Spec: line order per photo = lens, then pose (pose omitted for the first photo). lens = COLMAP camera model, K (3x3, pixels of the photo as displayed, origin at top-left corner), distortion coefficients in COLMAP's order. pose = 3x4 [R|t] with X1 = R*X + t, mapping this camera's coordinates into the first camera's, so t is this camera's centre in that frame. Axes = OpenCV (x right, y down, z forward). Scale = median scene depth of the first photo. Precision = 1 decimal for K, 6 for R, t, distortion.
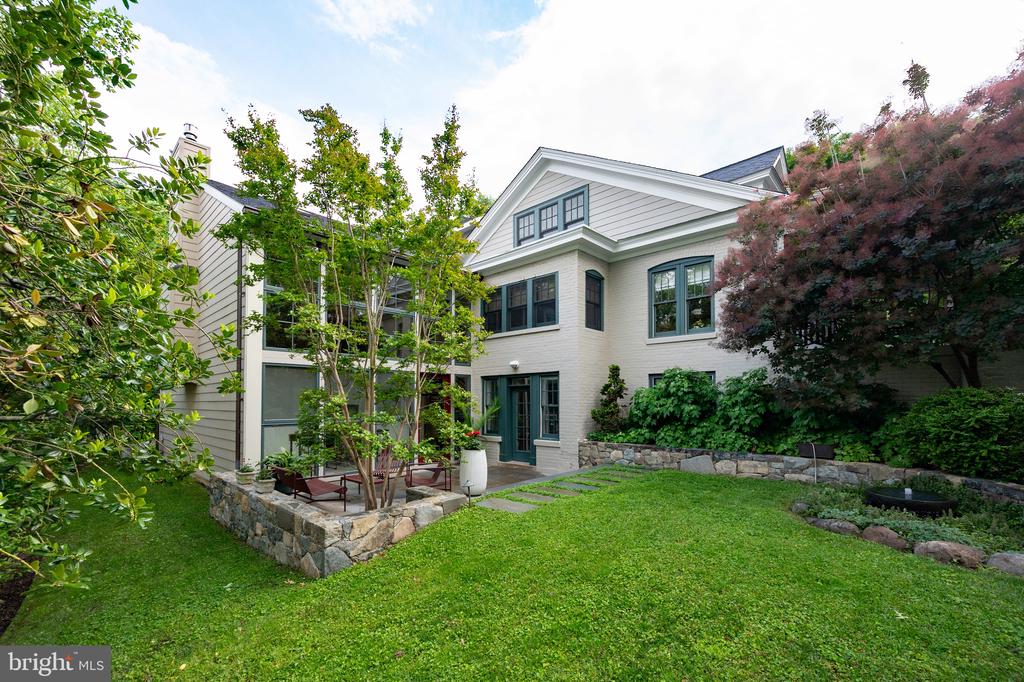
lens RADIAL K [[414.4, 0, 518.9], [0, 414.4, 392.7], [0, 0, 1]] dist [-0.000949, -0.000002]
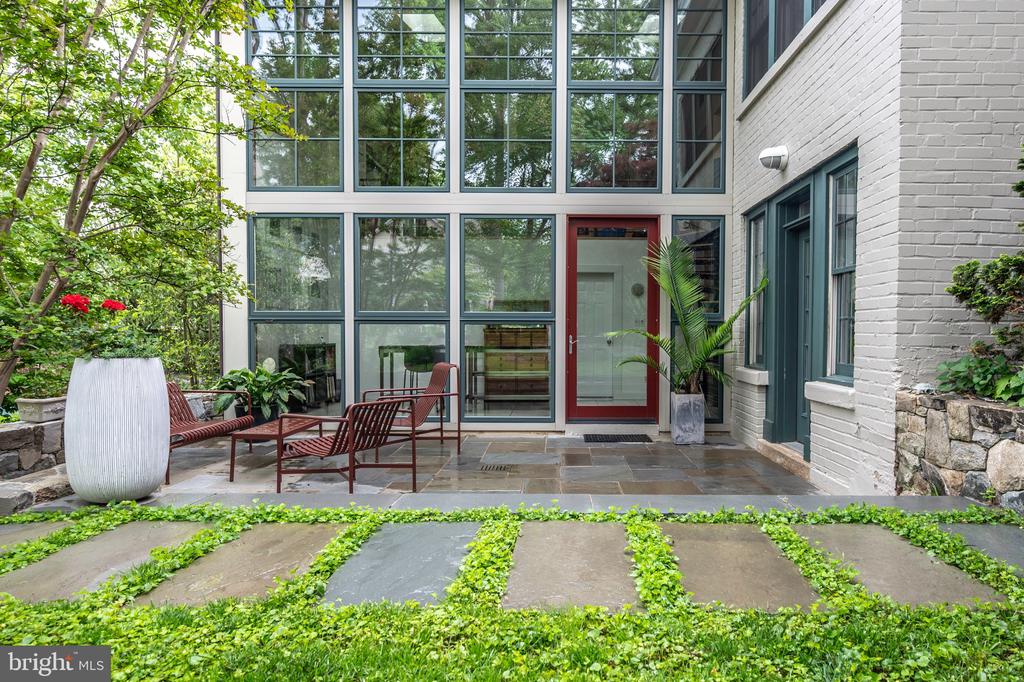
lens RADIAL K [[655.1, 0, 557.9], [0, 655.1, 347.2], [0, 0, 1]] dist [0.006007, 0.003579]
pose [[0.666018, 0.020663, -0.745649, 0.287467], [0.013324, 0.999127, 0.039589, 0.066552], [0.745816, -0.036302, 0.665162, 0.536422]]
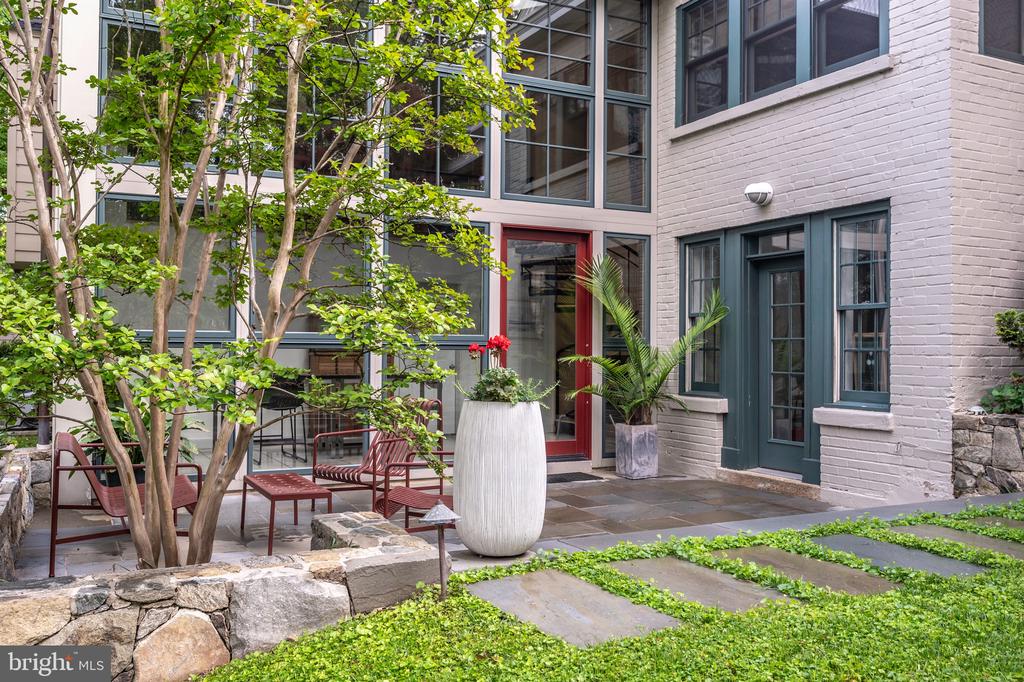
lens RADIAL K [[890.6, 0, 522.3], [0, 890.6, 332.9], [0, 0, 1]] dist [-0.005363, 0.004183]
pose [[0.933154, 0.001188, -0.359476, 0.076704], [0.001029, 0.999982, 0.005975, 0.048547], [0.359476, -0.005945, 0.933135, 0.236632]]
